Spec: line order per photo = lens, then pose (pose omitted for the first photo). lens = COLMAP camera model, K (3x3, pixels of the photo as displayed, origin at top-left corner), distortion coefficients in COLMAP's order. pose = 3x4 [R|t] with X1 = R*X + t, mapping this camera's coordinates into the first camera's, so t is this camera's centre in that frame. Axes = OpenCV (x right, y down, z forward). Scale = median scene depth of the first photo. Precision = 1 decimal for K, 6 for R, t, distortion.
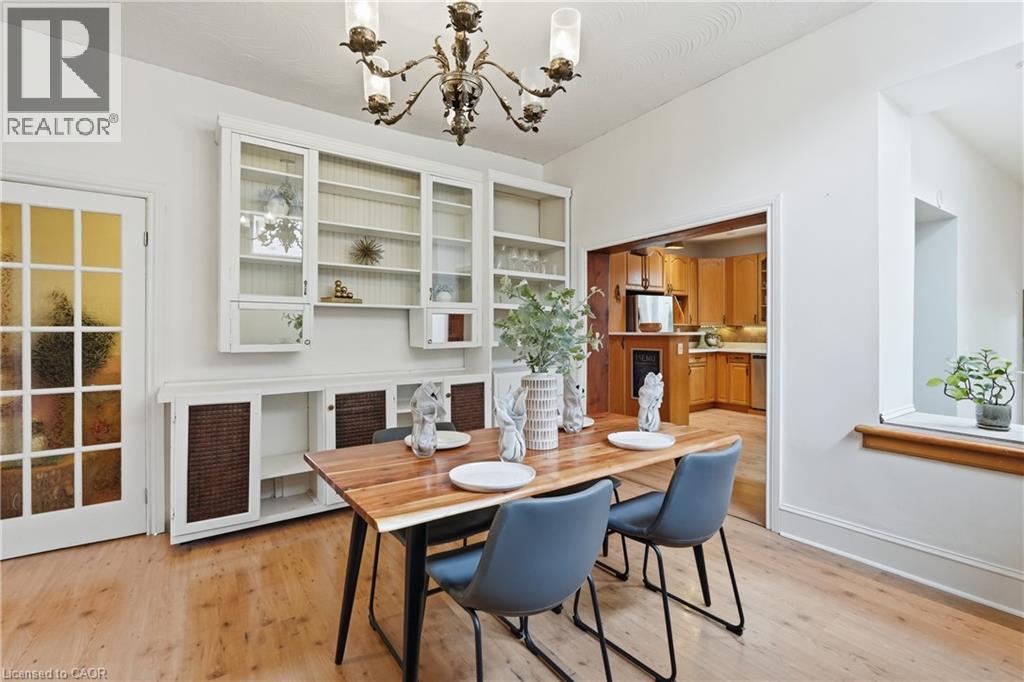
lens RADIAL K [[454.0, 0, 511.9], [0, 454.0, 332.6], [0, 0, 1]] dist [-0.029799, -0.000020]
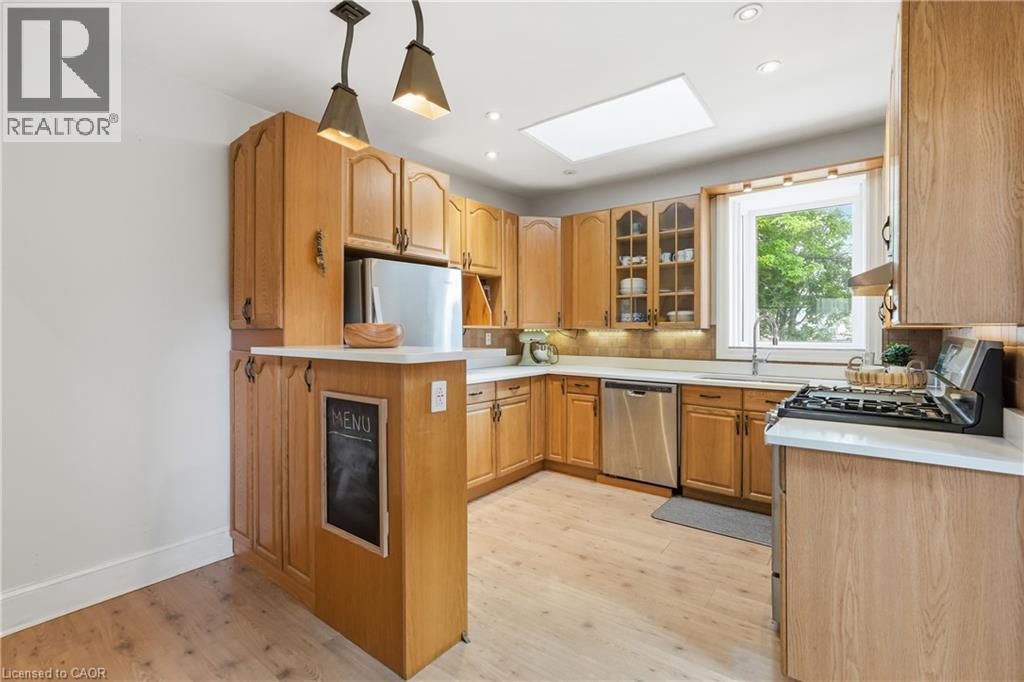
lens RADIAL K [[454.0, 0, 511.9], [0, 454.0, 332.6], [0, 0, 1]] dist [-0.029799, -0.000020]
pose [[0.947136, 0.002243, 0.320825, 0.227296], [-0.001892, 0.999997, -0.001407, -0.010225], [-0.320827, 0.000726, 0.947137, 0.468222]]
